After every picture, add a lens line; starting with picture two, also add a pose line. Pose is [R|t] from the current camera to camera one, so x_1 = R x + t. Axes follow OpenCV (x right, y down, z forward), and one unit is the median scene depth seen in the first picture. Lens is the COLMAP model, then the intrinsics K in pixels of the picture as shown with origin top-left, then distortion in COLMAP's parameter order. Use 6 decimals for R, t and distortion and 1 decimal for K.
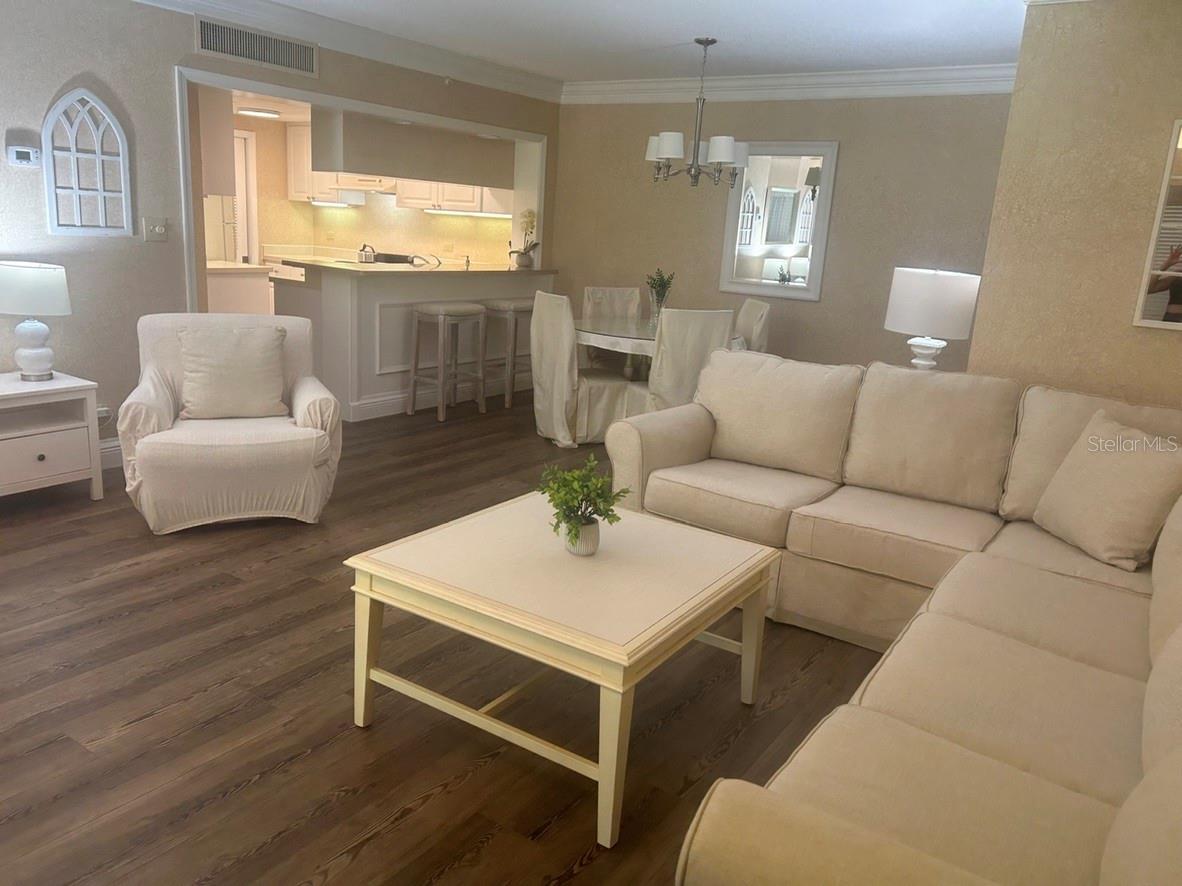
lens RADIAL K [[882.3, 0, 591.0], [0, 882.3, 443.0], [0, 0, 1]] dist [0.055181, -0.115967]
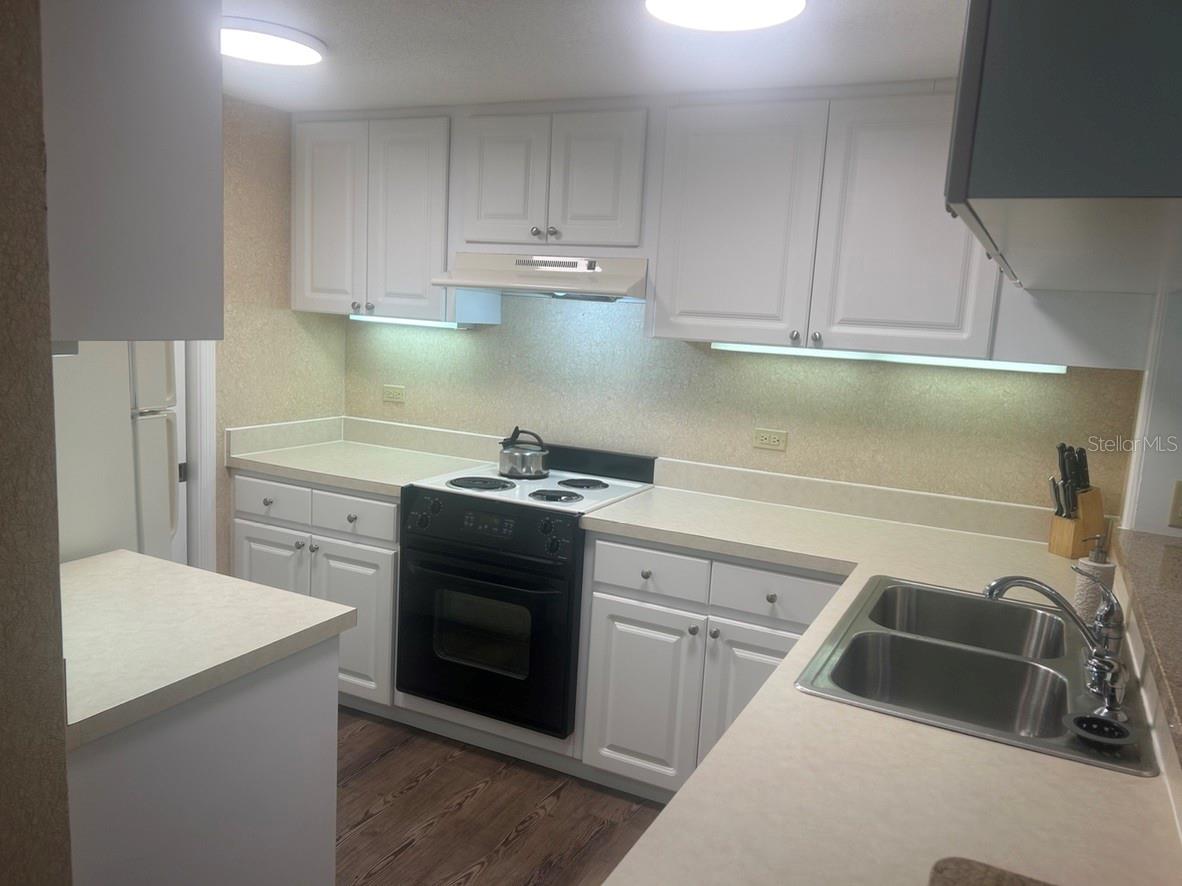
lens RADIAL K [[882.3, 0, 591.0], [0, 882.3, 443.0], [0, 0, 1]] dist [0.055181, -0.115967]
pose [[0.991767, -0.021252, 0.126278, -0.264908], [0.032857, 0.995350, -0.090545, -0.178208], [-0.123766, 0.093948, 0.987854, 0.610465]]
